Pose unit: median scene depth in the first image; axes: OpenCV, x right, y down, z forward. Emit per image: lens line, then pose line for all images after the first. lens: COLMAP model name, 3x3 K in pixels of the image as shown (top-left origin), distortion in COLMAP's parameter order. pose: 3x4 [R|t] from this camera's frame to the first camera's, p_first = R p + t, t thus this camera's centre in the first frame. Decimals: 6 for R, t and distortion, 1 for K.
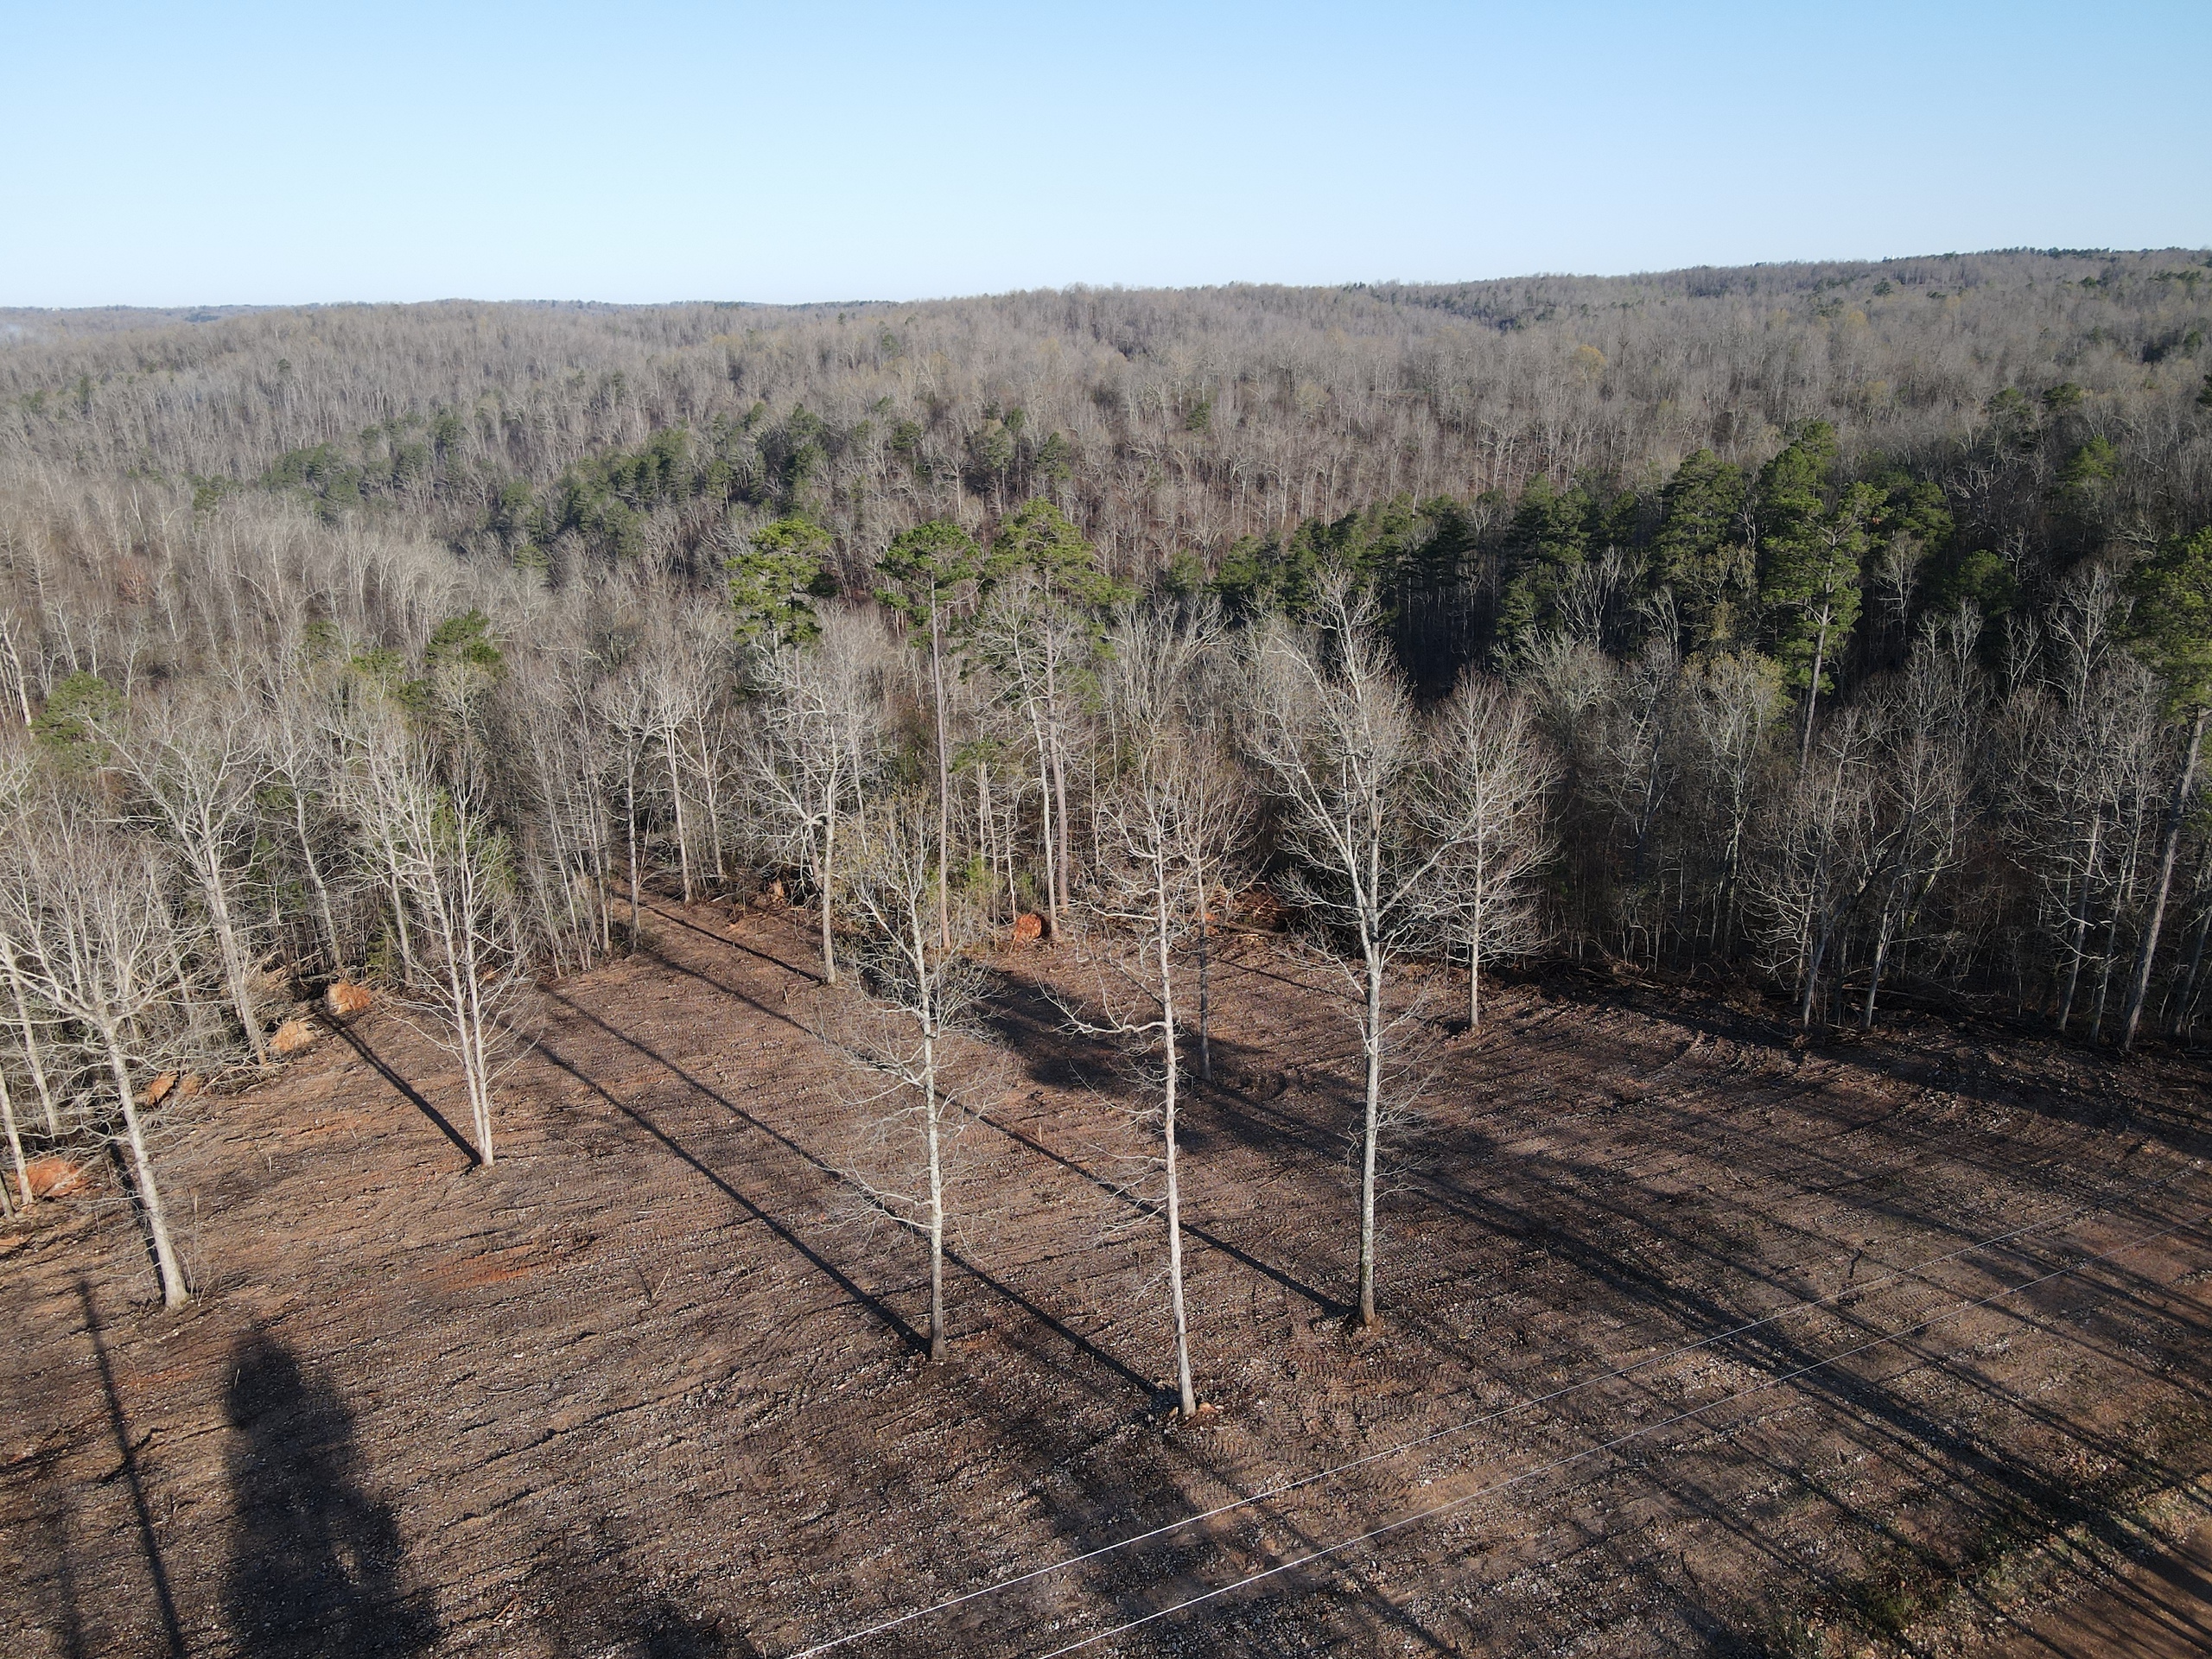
lens RADIAL K [[1628.1, 0, 1098.6], [0, 1628.1, 830.9], [0, 0, 1]] dist [-0.001346, 0.035785]
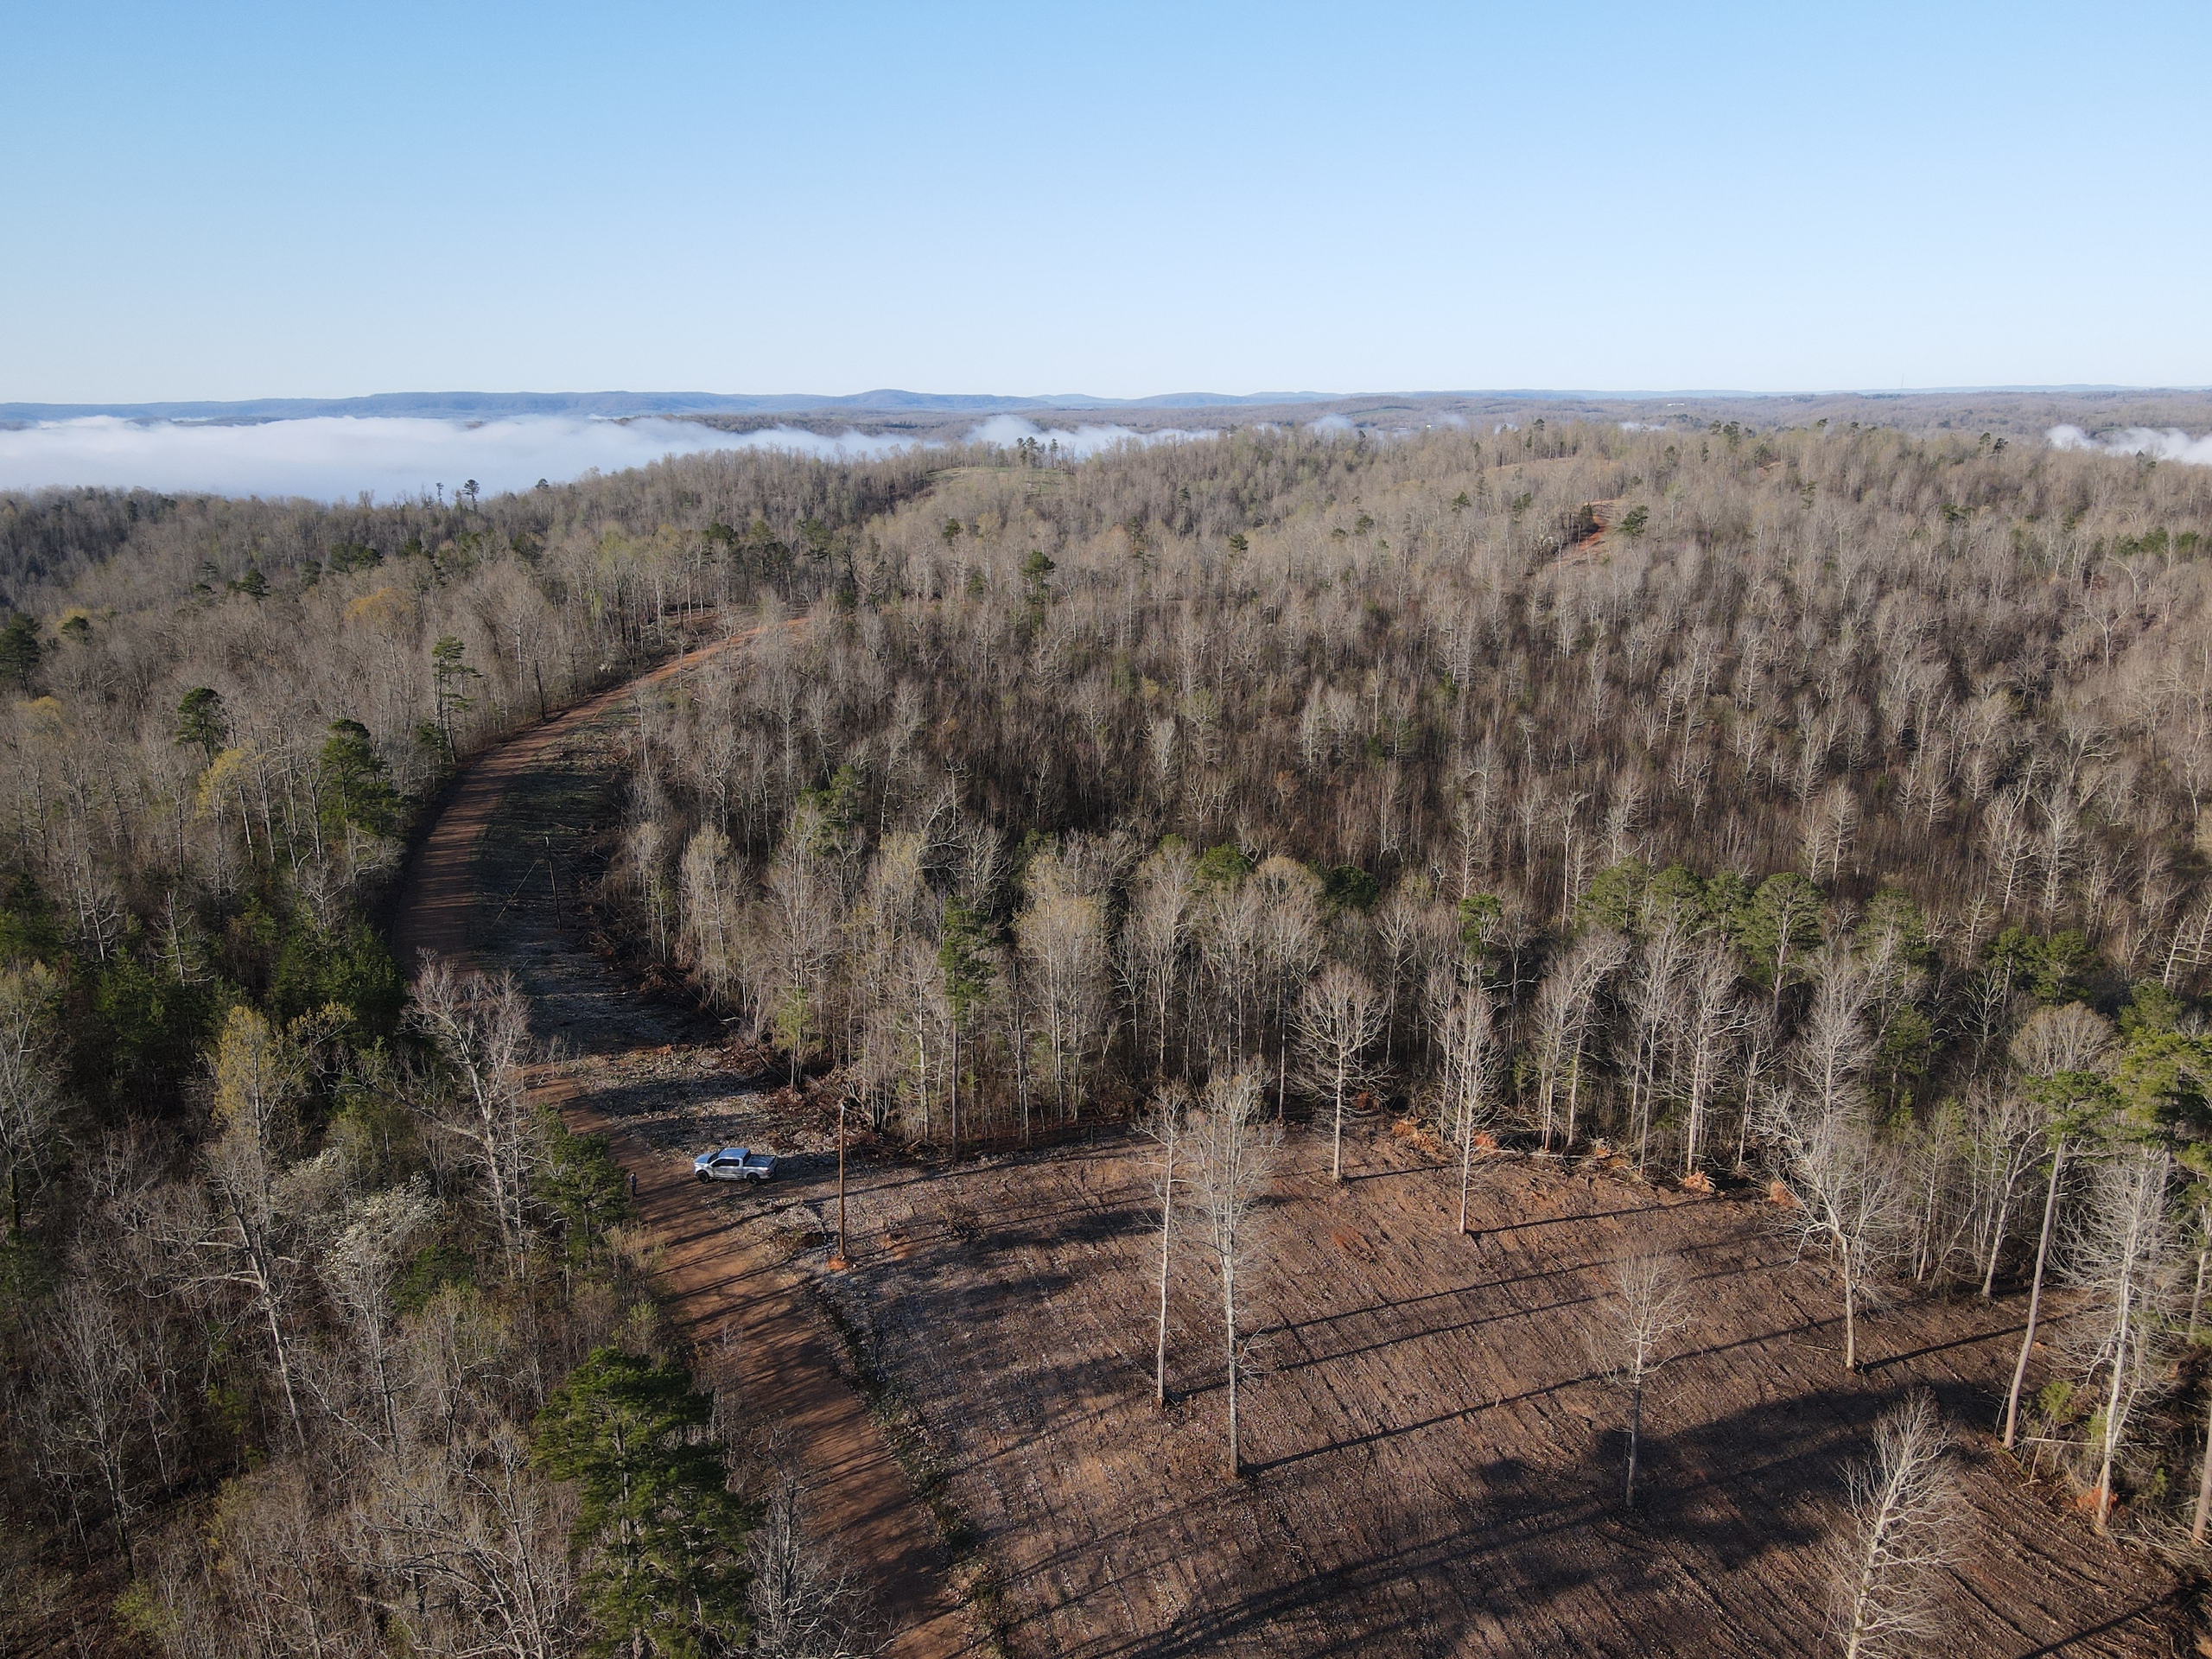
lens RADIAL K [[1638.9, 0, 1111.8], [0, 1638.9, 785.5], [0, 0, 1]] dist [-0.029721, 0.111058]
pose [[-0.143169, 0.238067, -0.960639, 1.382739], [-0.296913, 0.915597, 0.271155, -0.663245], [0.944111, 0.324047, -0.060400, 0.604945]]
